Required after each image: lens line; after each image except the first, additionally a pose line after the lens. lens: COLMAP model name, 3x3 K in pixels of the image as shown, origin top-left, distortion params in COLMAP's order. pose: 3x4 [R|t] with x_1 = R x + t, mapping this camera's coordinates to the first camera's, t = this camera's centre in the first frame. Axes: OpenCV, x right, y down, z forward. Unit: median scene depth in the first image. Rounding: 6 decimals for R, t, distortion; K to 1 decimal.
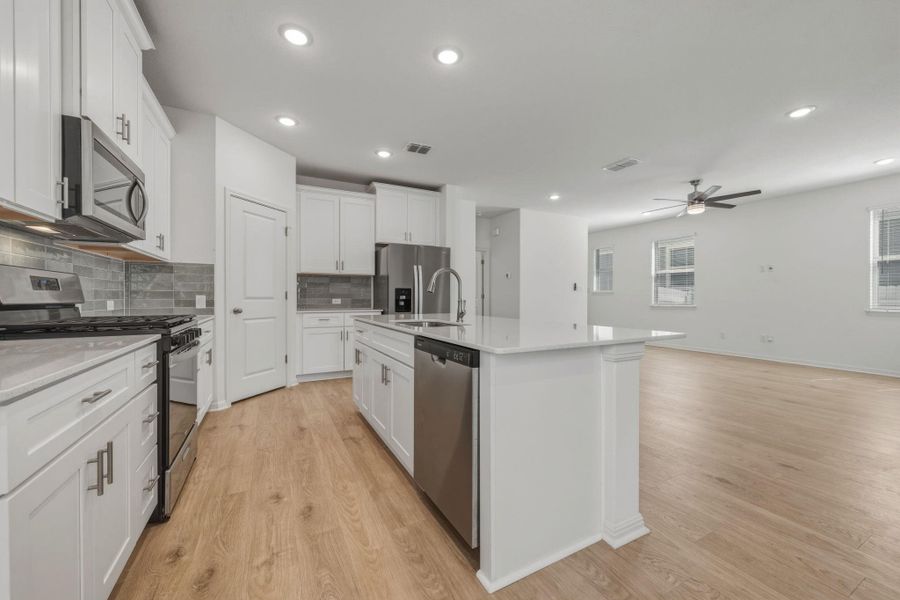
lens RADIAL K [[350.5, 0, 447.4], [0, 350.5, 300.1], [0, 0, 1]] dist [-0.001353, 0.000125]
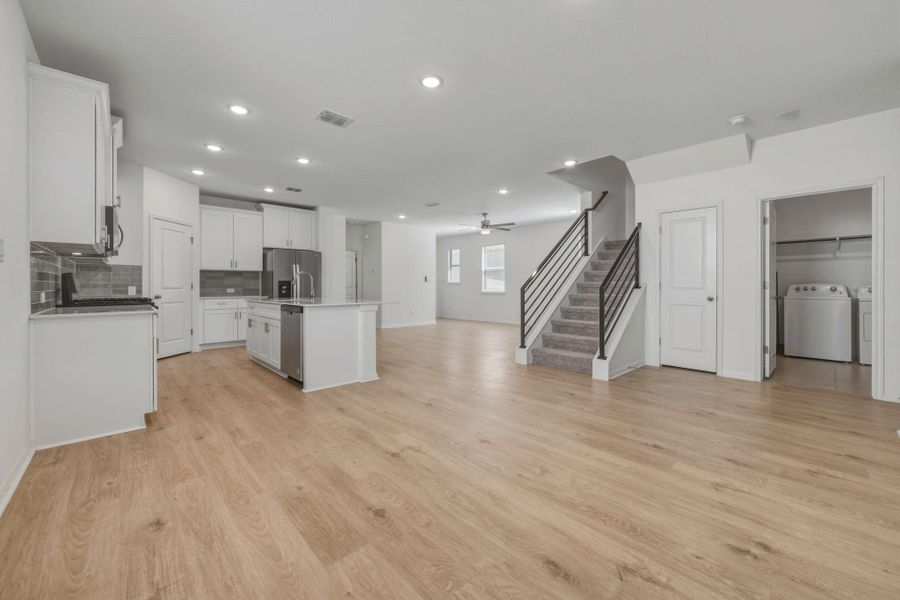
lens RADIAL K [[350.5, 0, 445.5], [0, 350.5, 281.7], [0, 0, 1]] dist [-0.001353, 0.000125]
pose [[0.962988, 0.000073, 0.269546, 0.107988], [0.005797, 0.999763, -0.020981, 0.002952], [-0.269483, 0.021767, 0.962759, -0.488310]]
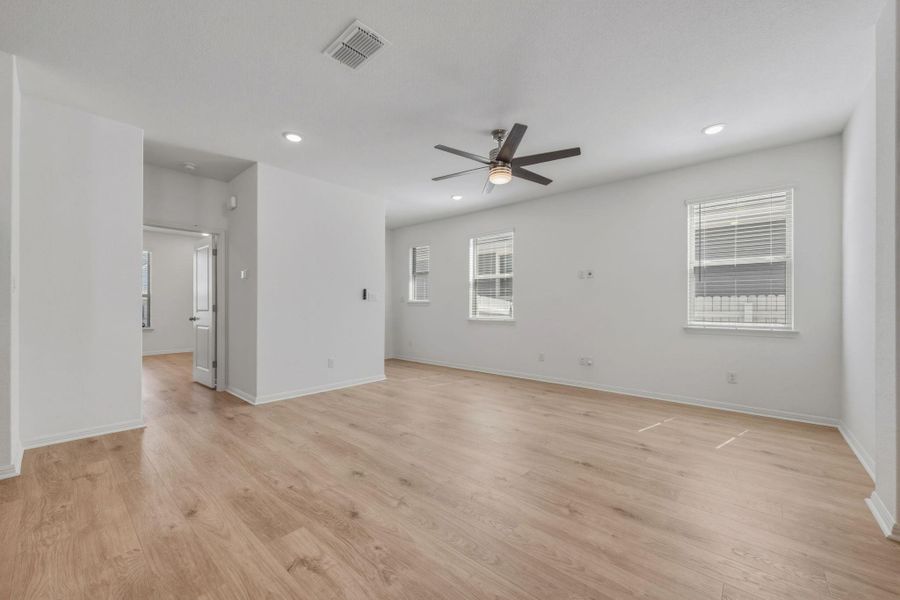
lens RADIAL K [[350.5, 0, 442.2], [0, 350.5, 305.6], [0, 0, 1]] dist [-0.001353, 0.000125]
pose [[0.936603, 0.001218, 0.350392, 0.401545], [0.000961, 0.999981, -0.006045, -0.016060], [-0.350392, 0.005998, 0.936584, 0.453189]]
